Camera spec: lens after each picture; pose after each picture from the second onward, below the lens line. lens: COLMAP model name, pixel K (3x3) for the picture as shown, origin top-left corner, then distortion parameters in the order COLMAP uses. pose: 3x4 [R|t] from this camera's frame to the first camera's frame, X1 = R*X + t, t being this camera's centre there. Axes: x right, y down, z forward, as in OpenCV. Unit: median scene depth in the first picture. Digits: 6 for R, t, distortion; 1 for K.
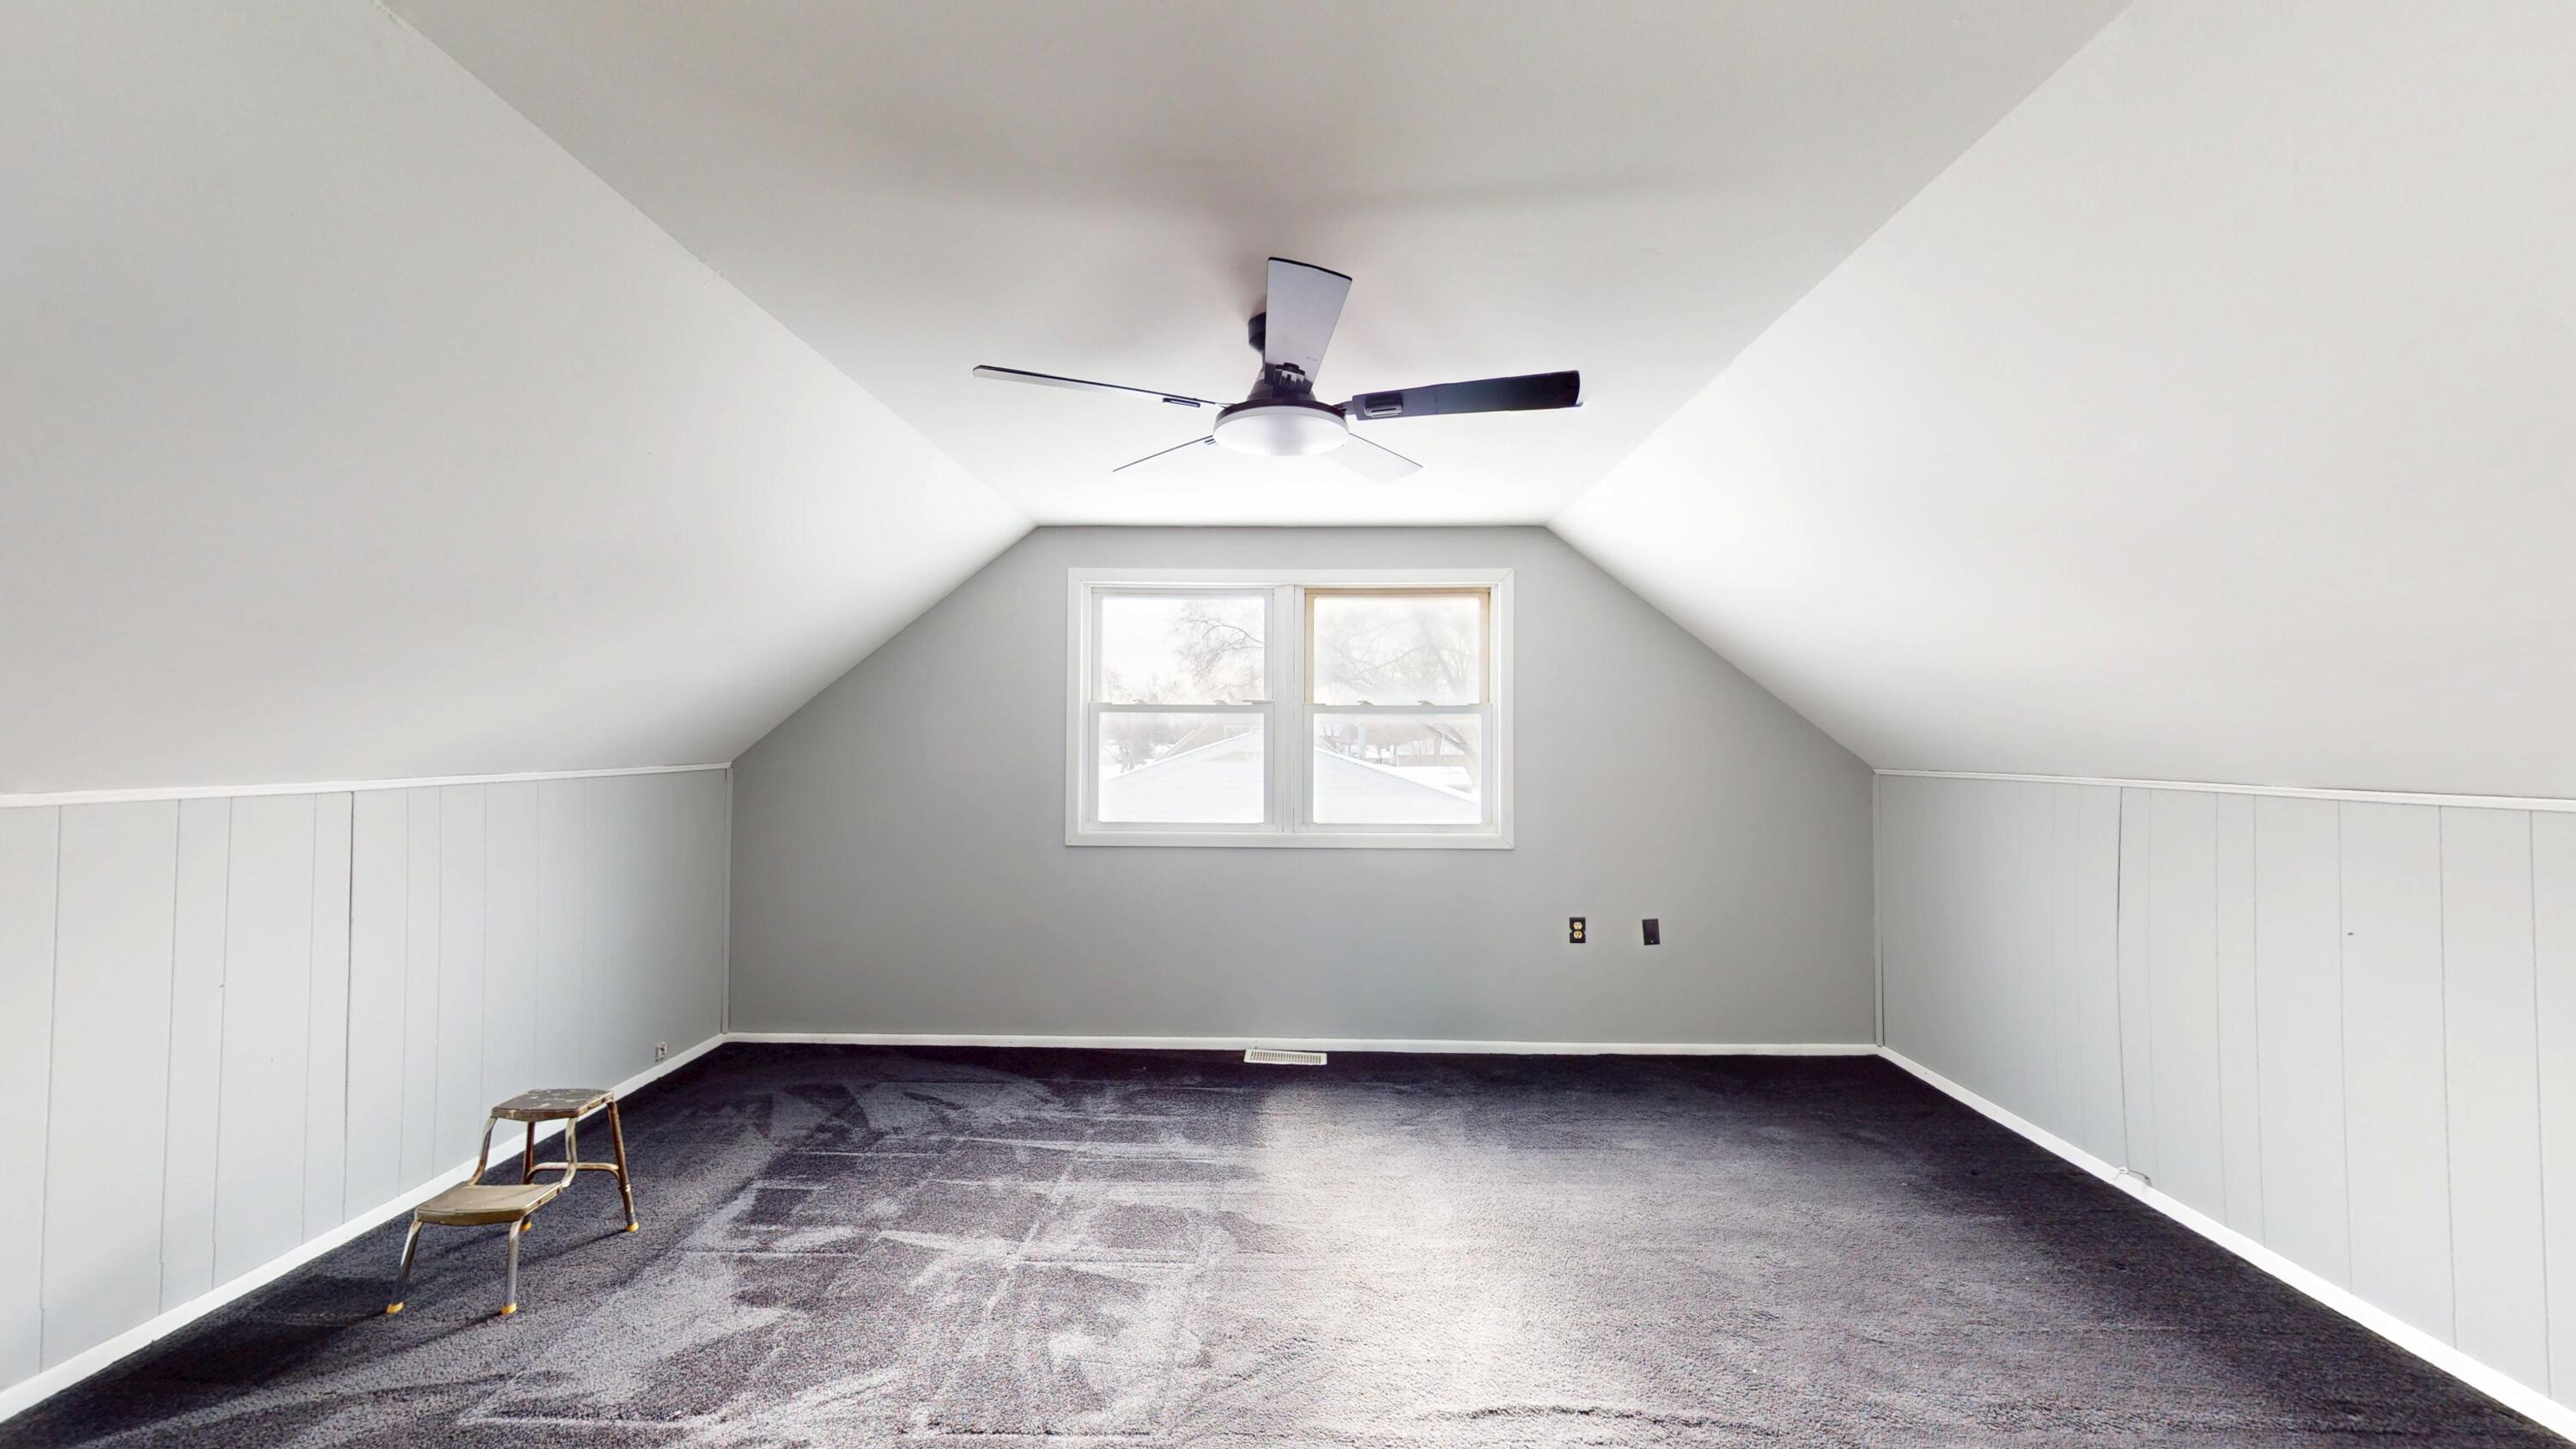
lens RADIAL K [[948.6, 0, 1269.8], [0, 948.6, 728.0], [0, 0, 1]] dist [0.001440, -0.000172]
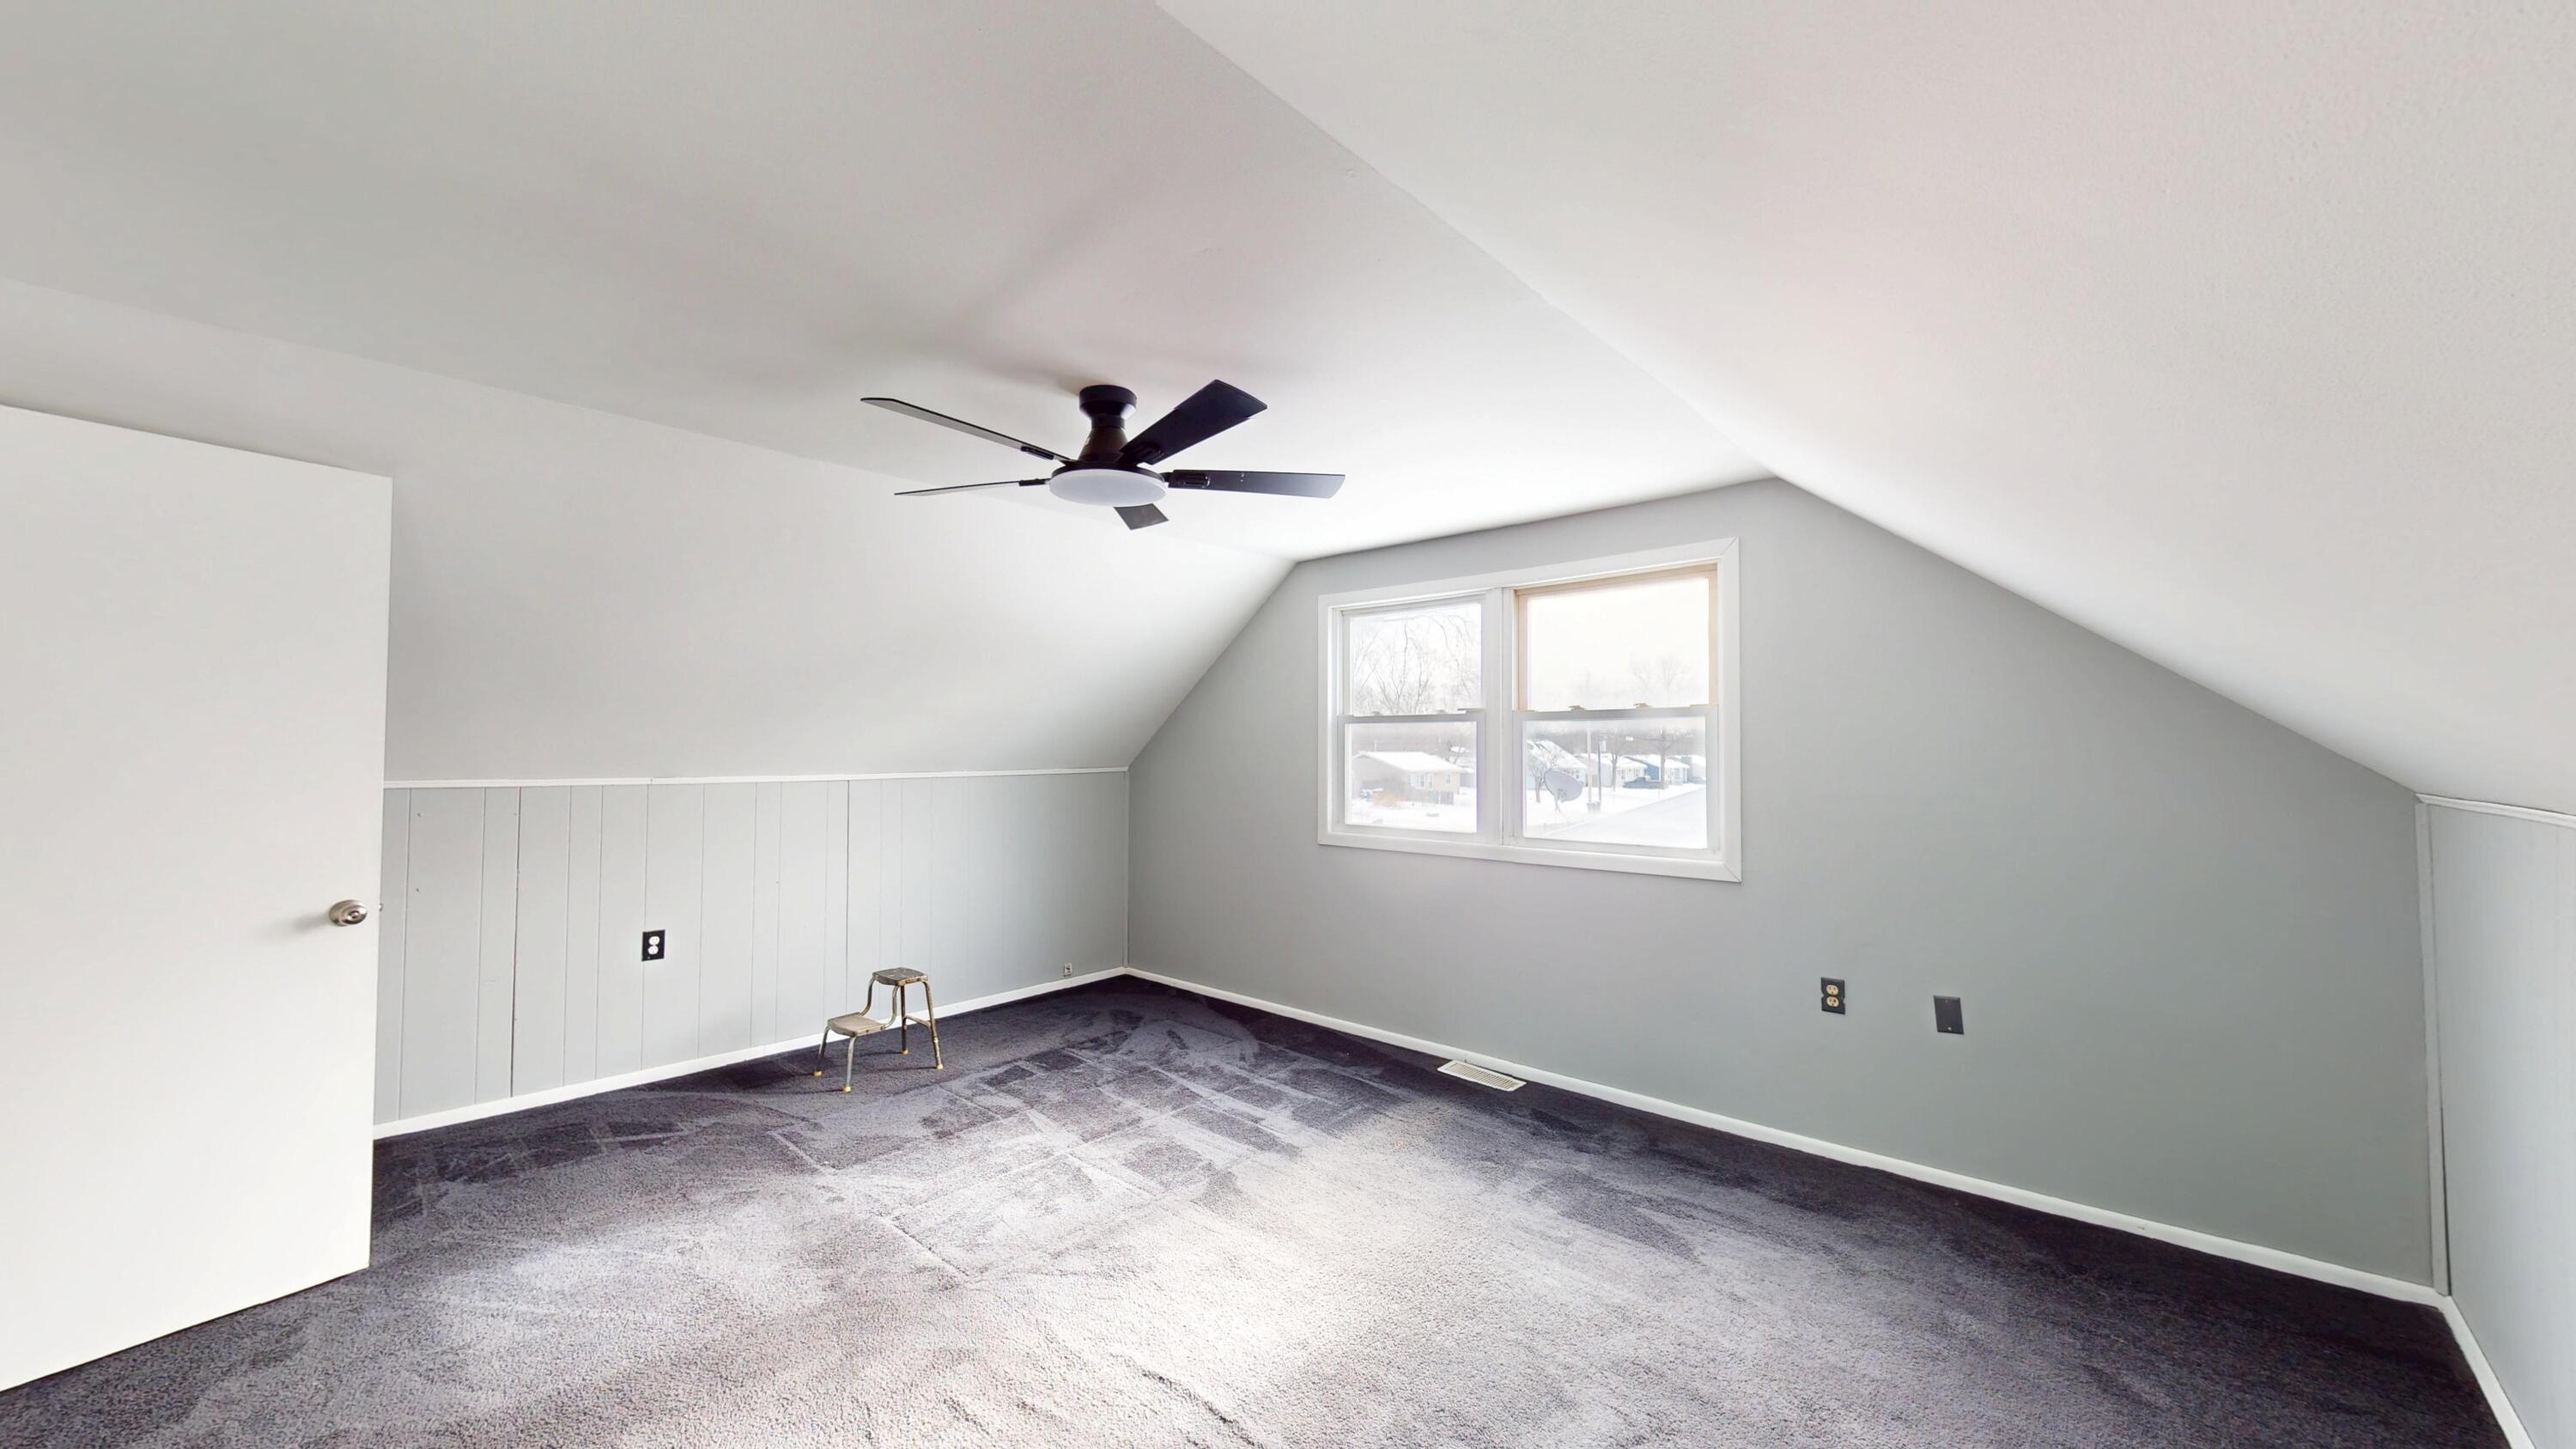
lens RADIAL K [[948.6, 0, 1296.6], [0, 948.6, 726.7], [0, 0, 1]] dist [0.001440, -0.000172]
pose [[0.754580, -0.019277, -0.655925, 0.503917], [0.012332, 0.999808, -0.015197, 0.002568], [0.656092, 0.003378, 0.754673, 0.138440]]
